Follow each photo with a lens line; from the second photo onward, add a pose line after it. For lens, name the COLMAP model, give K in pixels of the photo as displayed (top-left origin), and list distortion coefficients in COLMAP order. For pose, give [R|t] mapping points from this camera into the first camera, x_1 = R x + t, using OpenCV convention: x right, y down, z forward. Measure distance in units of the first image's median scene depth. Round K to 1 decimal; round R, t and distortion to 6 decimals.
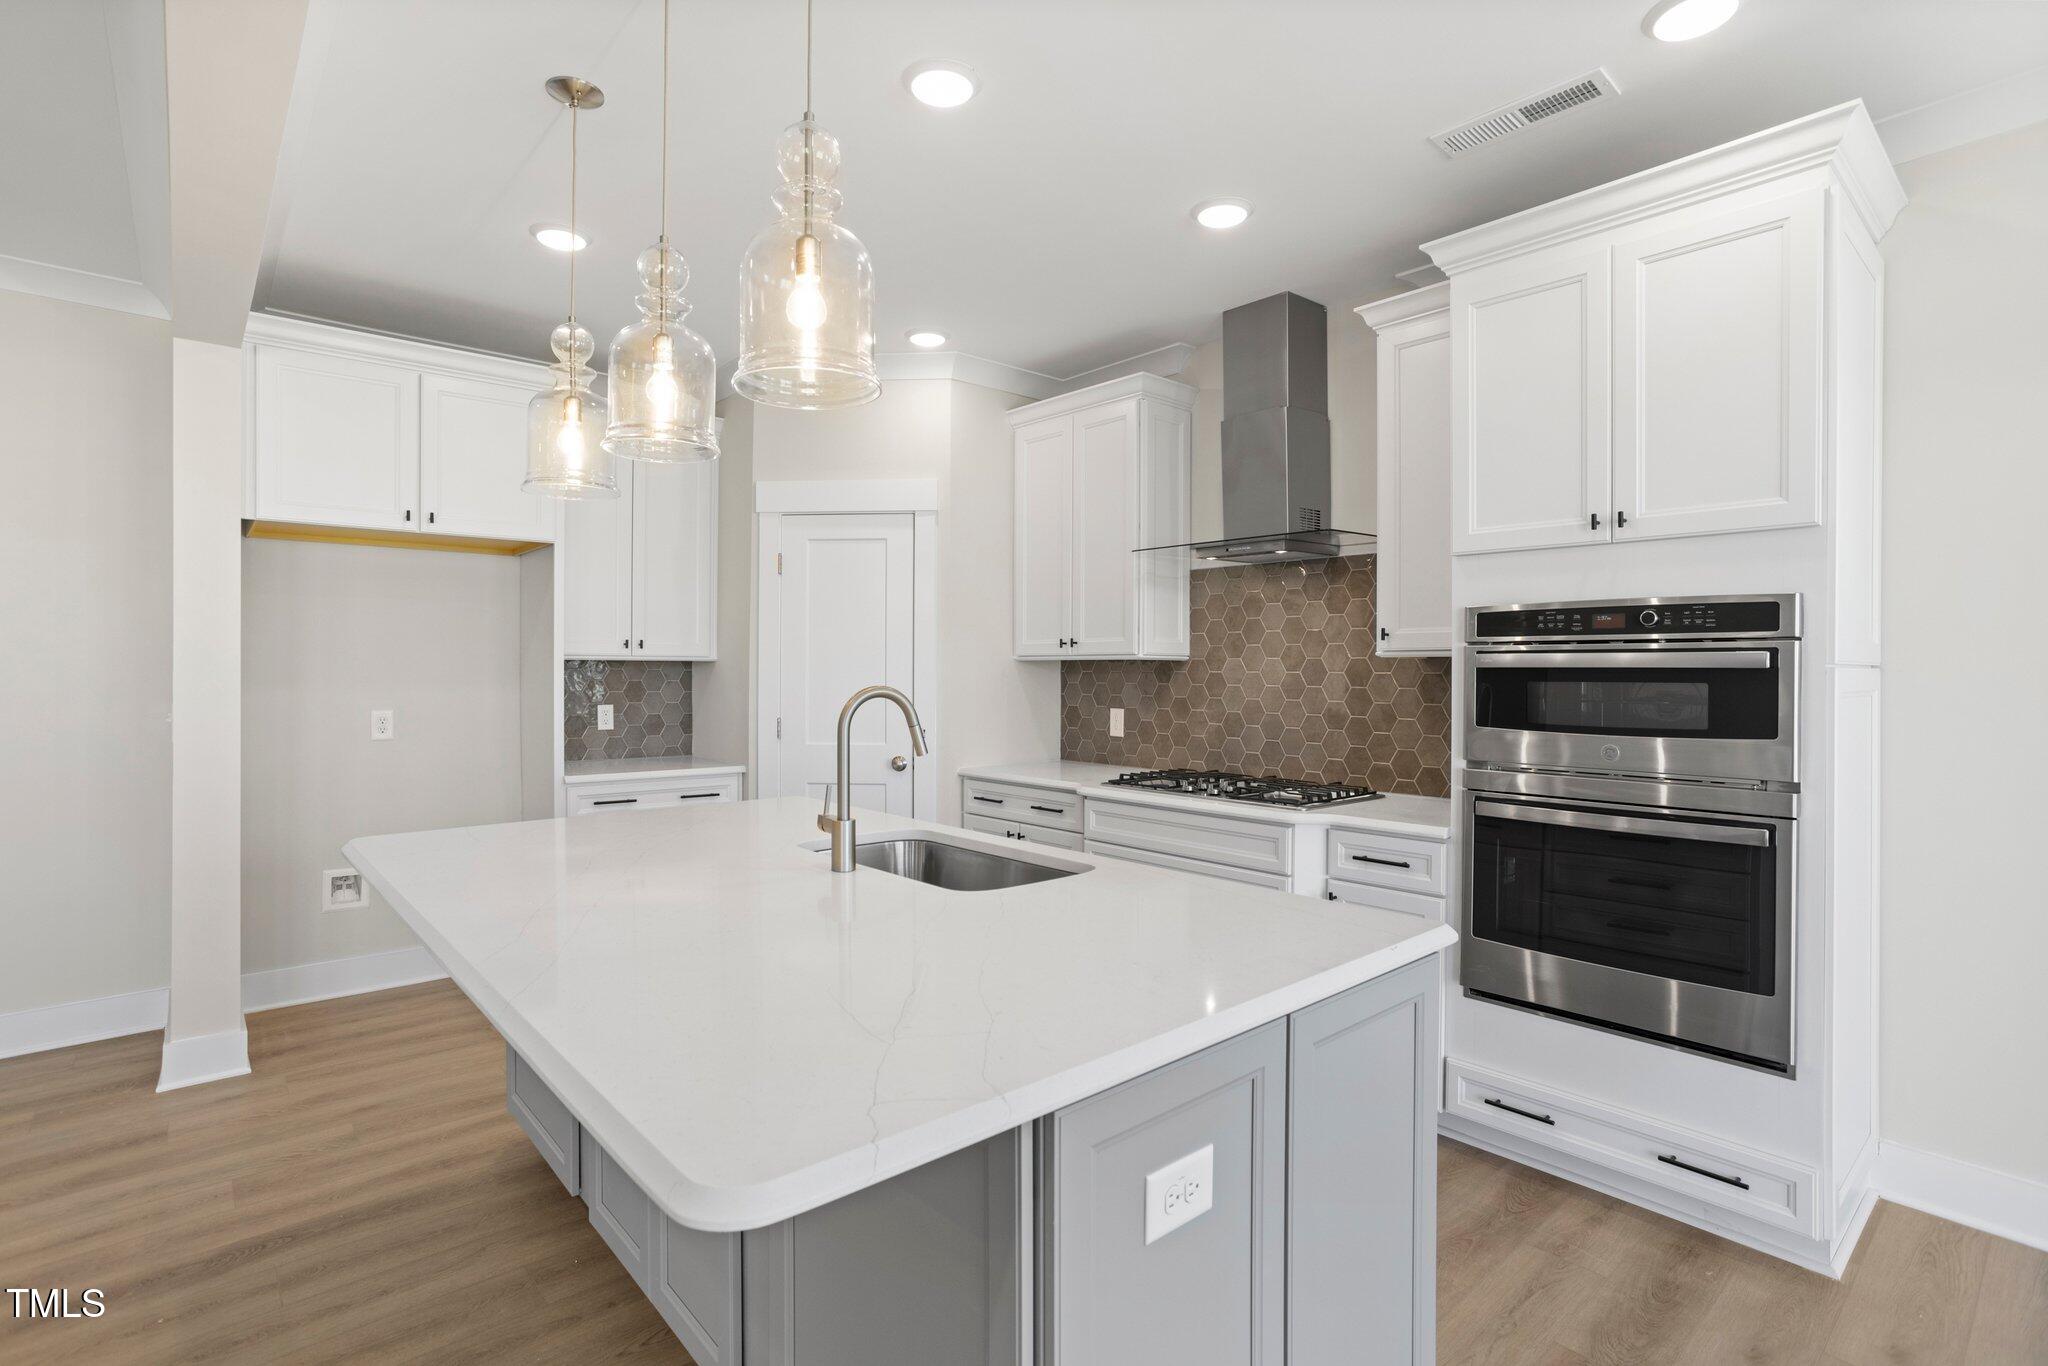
lens RADIAL K [[983.0, 0, 1005.7], [0, 983.0, 678.8], [0, 0, 1]] dist [-0.023633, 0.001206]
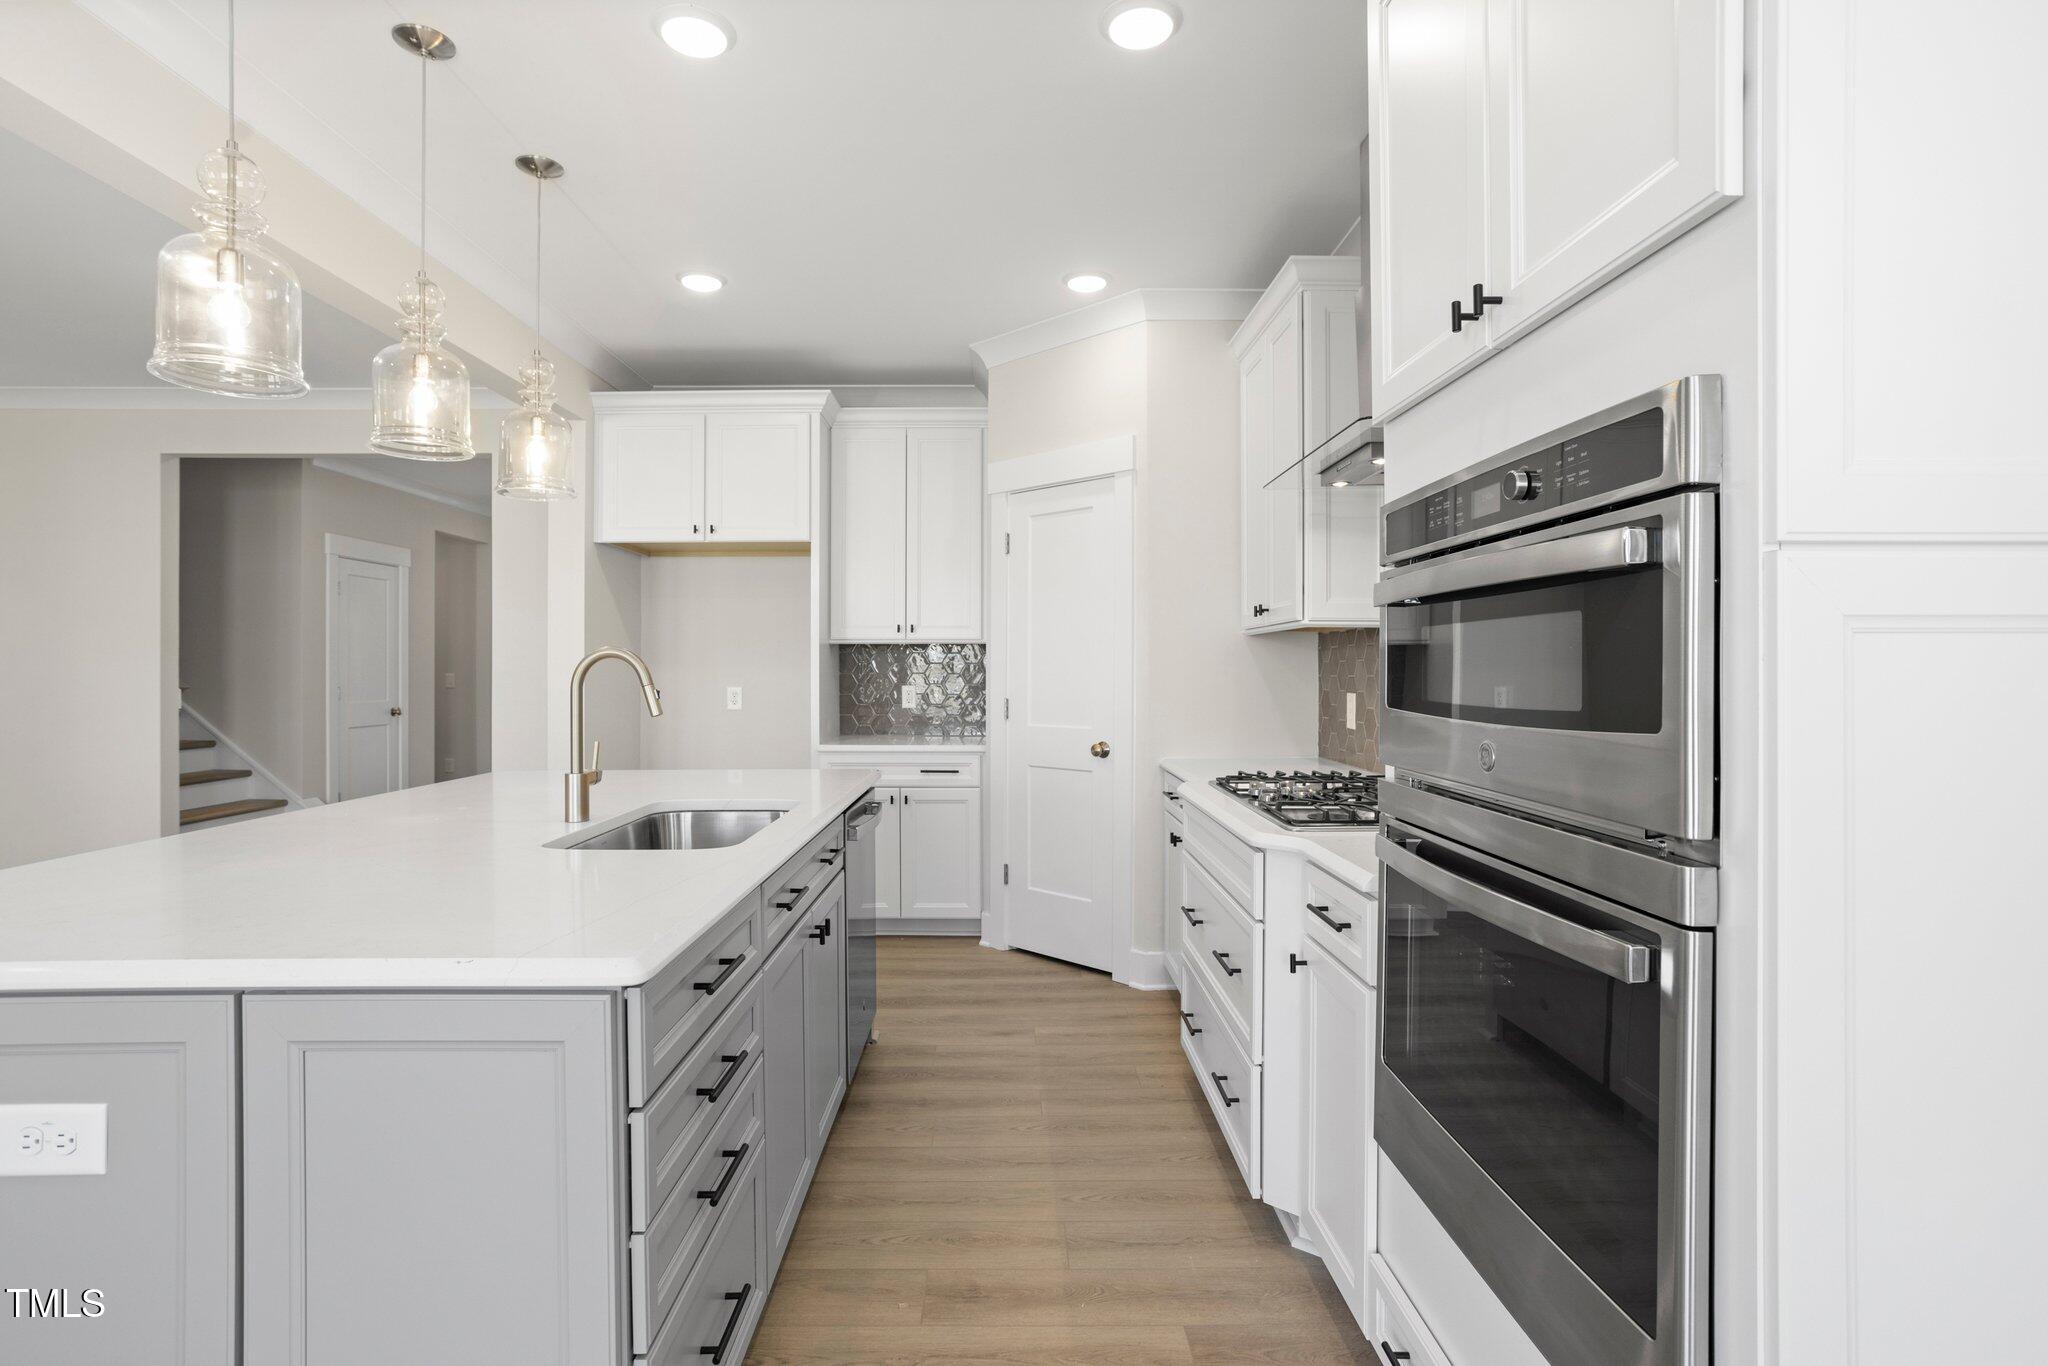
lens RADIAL K [[987.1, 0, 1010.9], [0, 987.1, 667.8], [0, 0, 1]] dist [-0.041586, 0.021327]
pose [[0.764058, -0.005288, -0.645126, 0.495253], [-0.001693, 0.999947, -0.010202, 0.022656], [0.645145, 0.008888, 0.764008, 0.285614]]
